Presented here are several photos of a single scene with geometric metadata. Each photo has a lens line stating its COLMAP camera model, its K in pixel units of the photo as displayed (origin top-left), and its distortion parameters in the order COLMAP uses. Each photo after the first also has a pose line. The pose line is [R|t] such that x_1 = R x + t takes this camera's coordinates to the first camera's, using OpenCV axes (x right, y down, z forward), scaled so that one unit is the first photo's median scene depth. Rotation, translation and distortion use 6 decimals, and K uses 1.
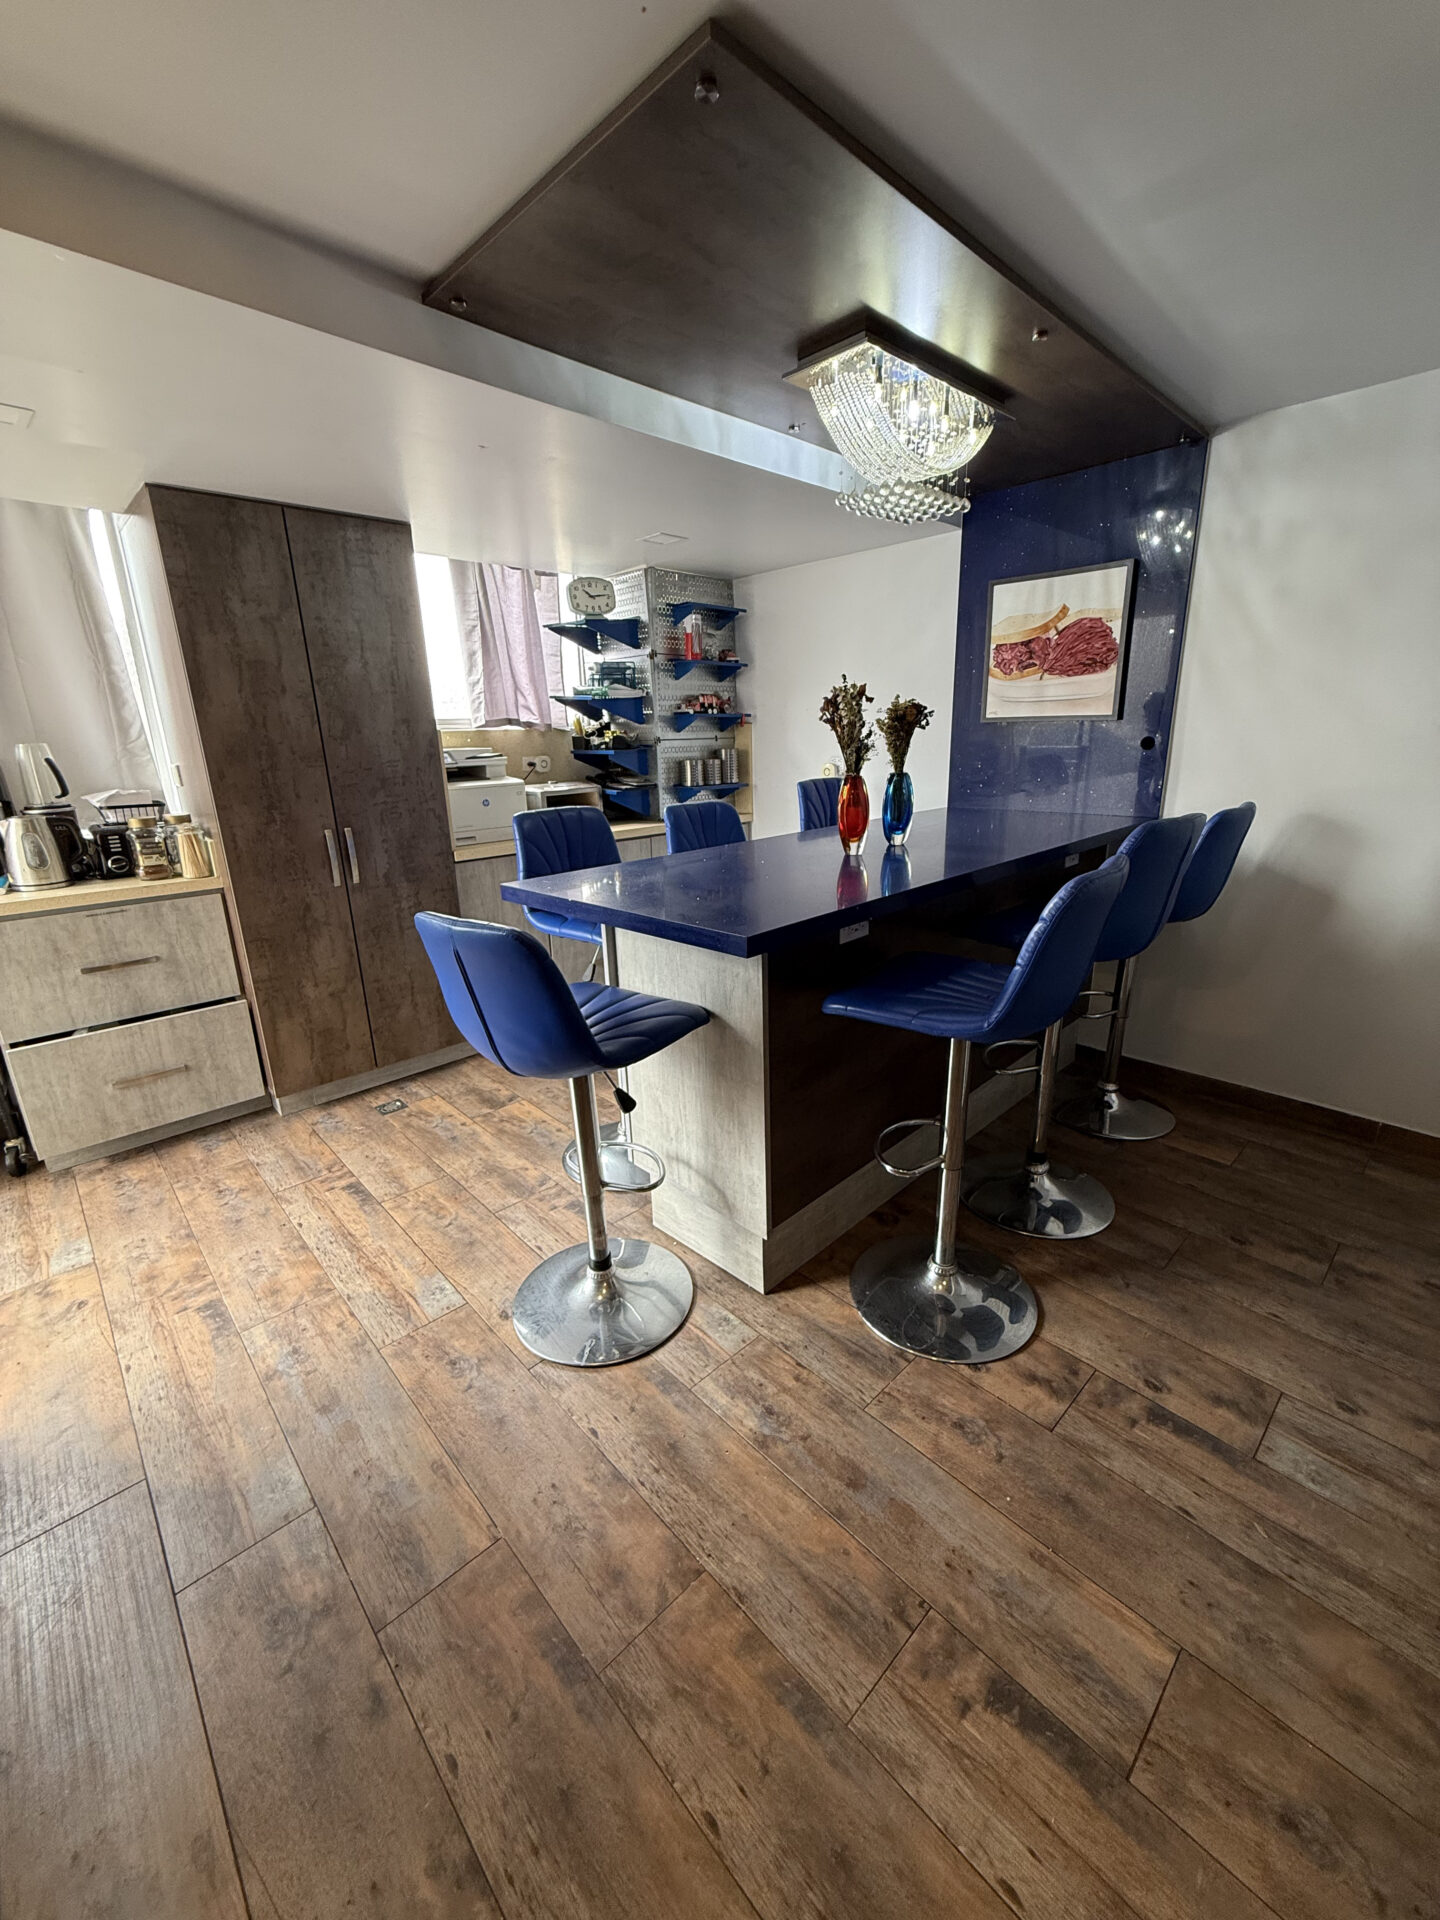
lens RADIAL K [[765.0, 0, 720.0], [0, 765.0, 957.1], [0, 0, 1]] dist [-0.002532, 0.000850]
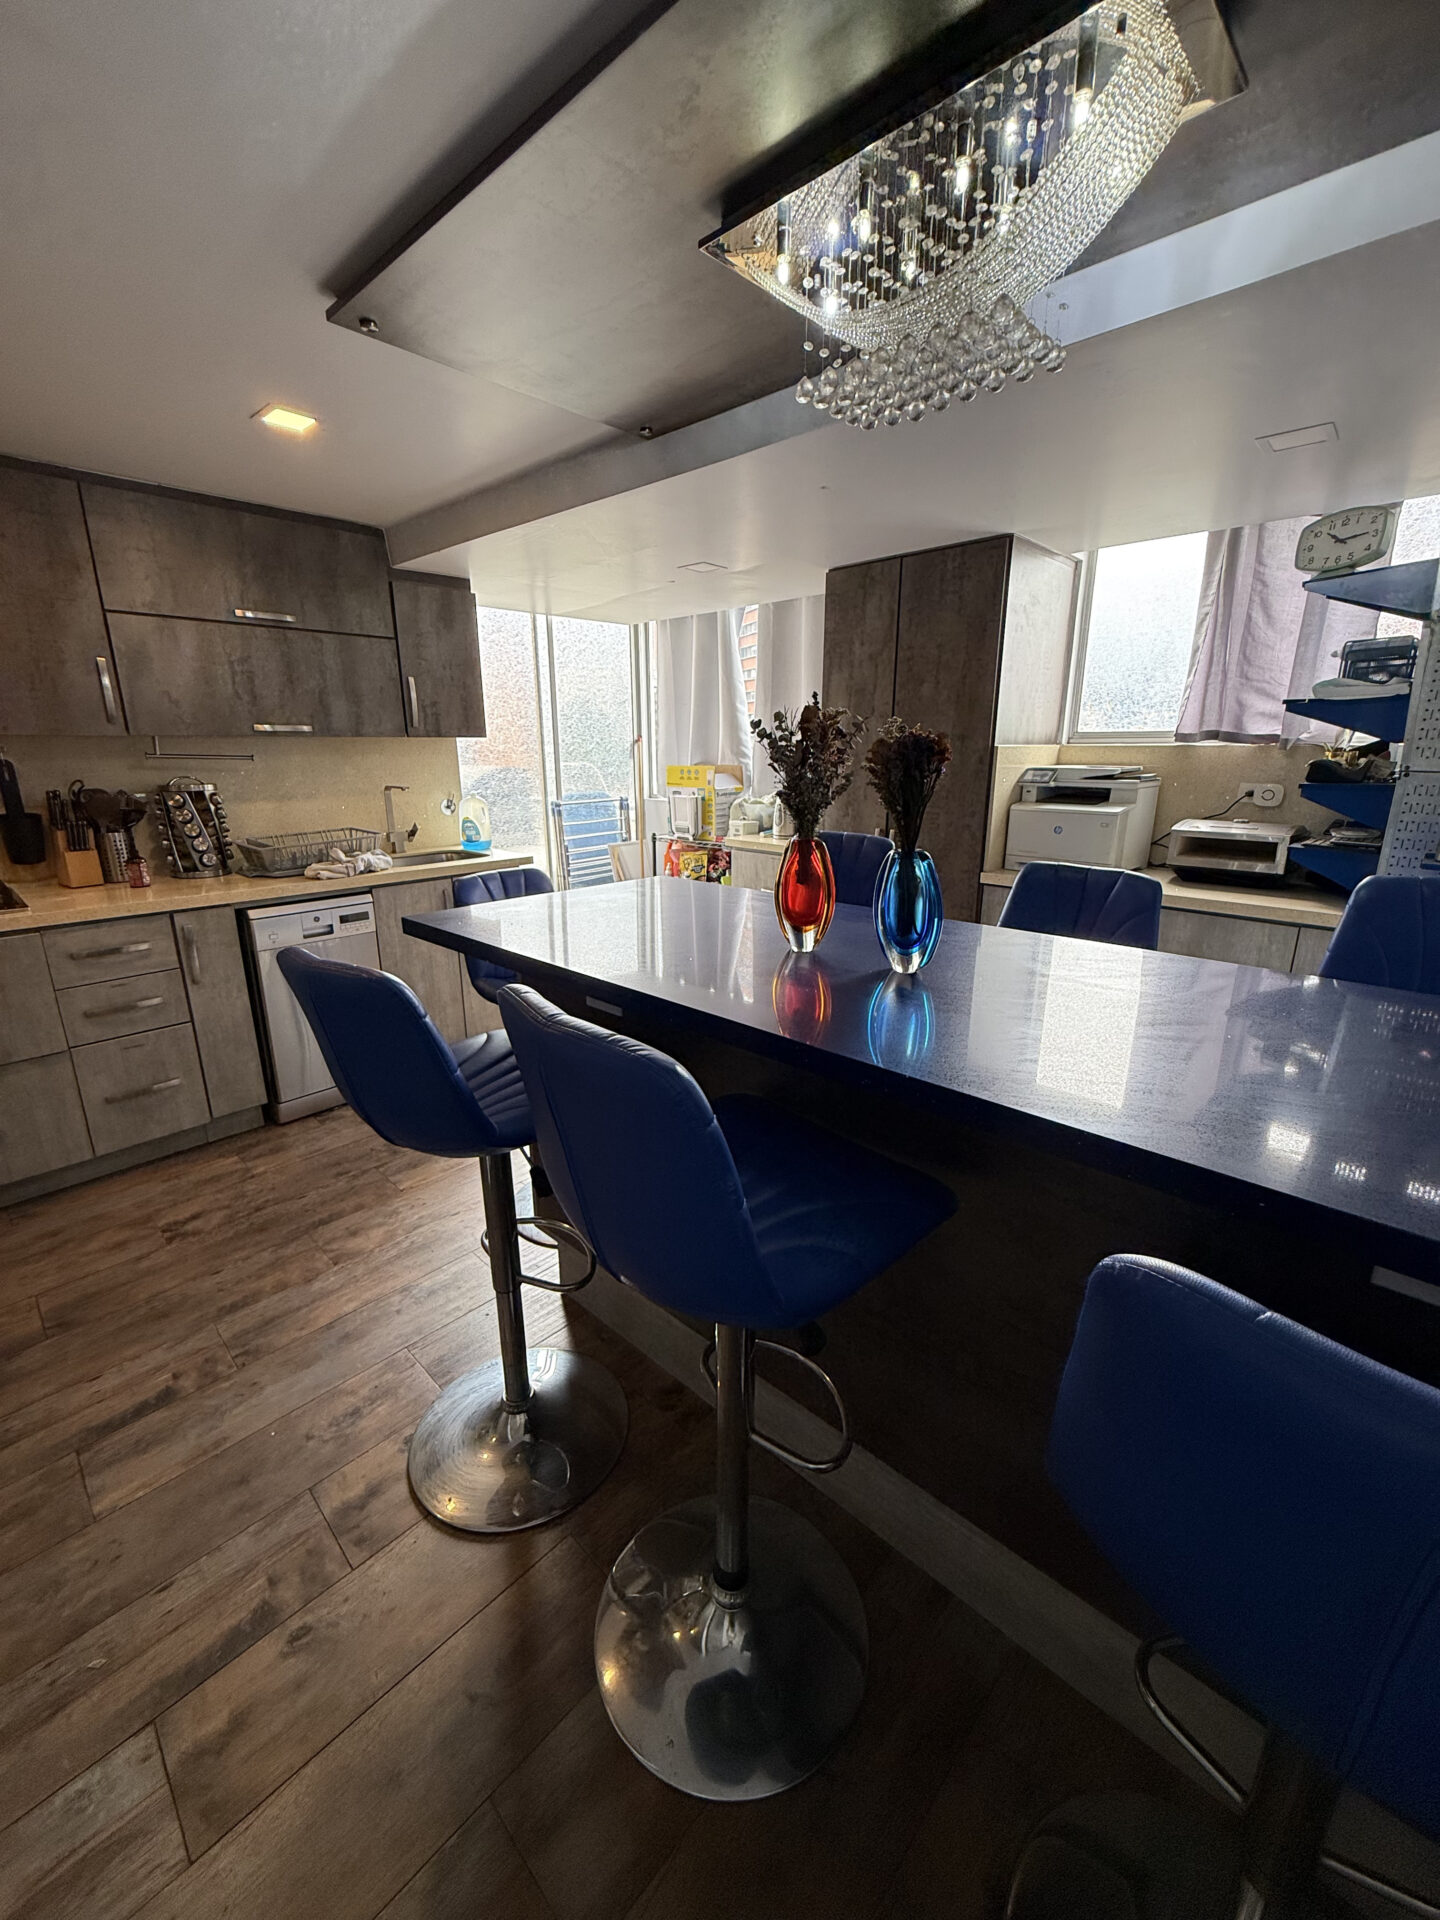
lens RADIAL K [[765.0, 0, 715.2], [0, 765.0, 955.6], [0, 0, 1]] dist [-0.002532, 0.000850]
pose [[0.046510, 0.294582, -0.954494, 1.167878], [-0.283725, 0.920070, 0.270133, -0.413008], [0.957777, 0.258250, 0.126373, 1.175958]]
